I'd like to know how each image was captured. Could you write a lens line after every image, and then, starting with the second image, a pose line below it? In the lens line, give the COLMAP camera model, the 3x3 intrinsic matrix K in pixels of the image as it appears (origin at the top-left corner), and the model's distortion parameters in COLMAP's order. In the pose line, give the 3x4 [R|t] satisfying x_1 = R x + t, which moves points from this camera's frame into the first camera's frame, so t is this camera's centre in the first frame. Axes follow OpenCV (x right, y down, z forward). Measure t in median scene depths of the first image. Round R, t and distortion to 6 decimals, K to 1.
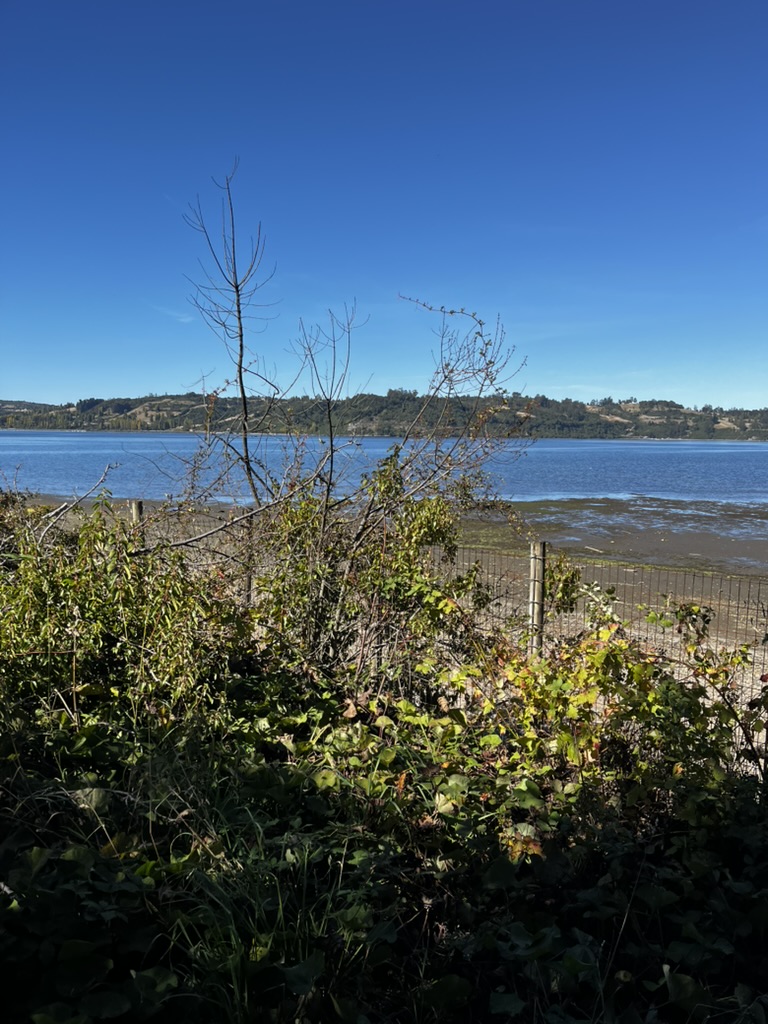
lens RADIAL K [[765.5, 0, 384.0], [0, 765.5, 512.0], [0, 0, 1]] dist [0.080552, -0.068581]
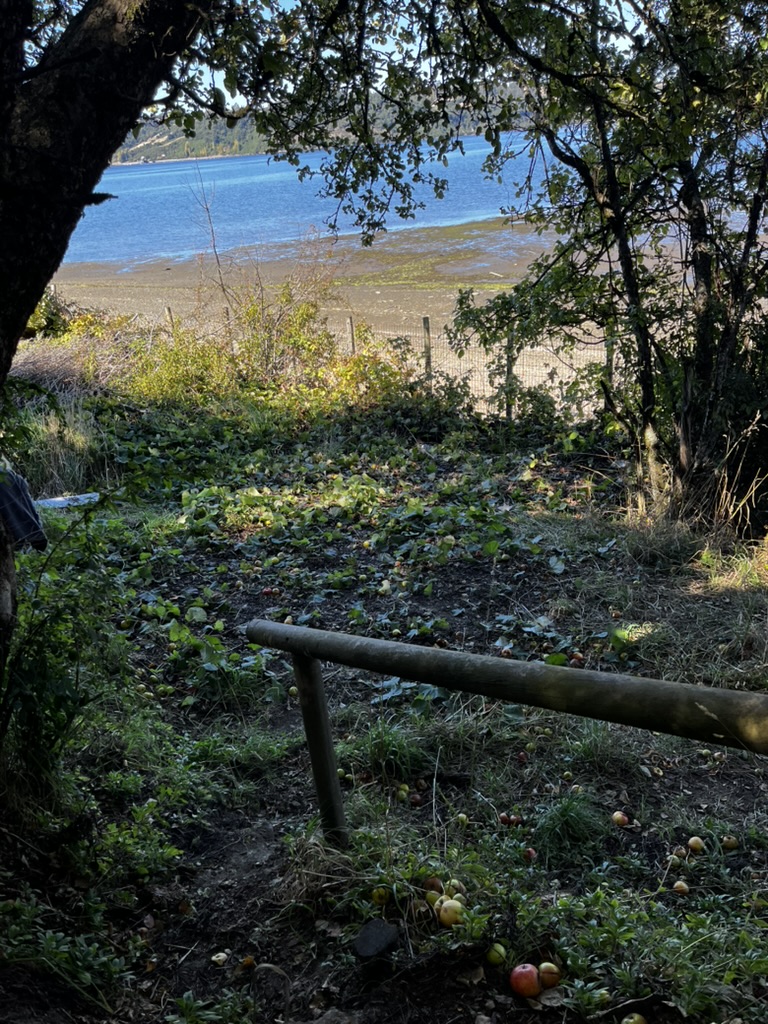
lens RADIAL K [[765.5, 0, 384.0], [0, 765.5, 512.0], [0, 0, 1]] dist [0.080552, -0.068581]
pose [[0.992936, -0.114120, 0.032470, 0.216735], [0.096413, 0.935552, 0.339774, -0.282874], [-0.069153, -0.334244, 0.939946, -2.153853]]
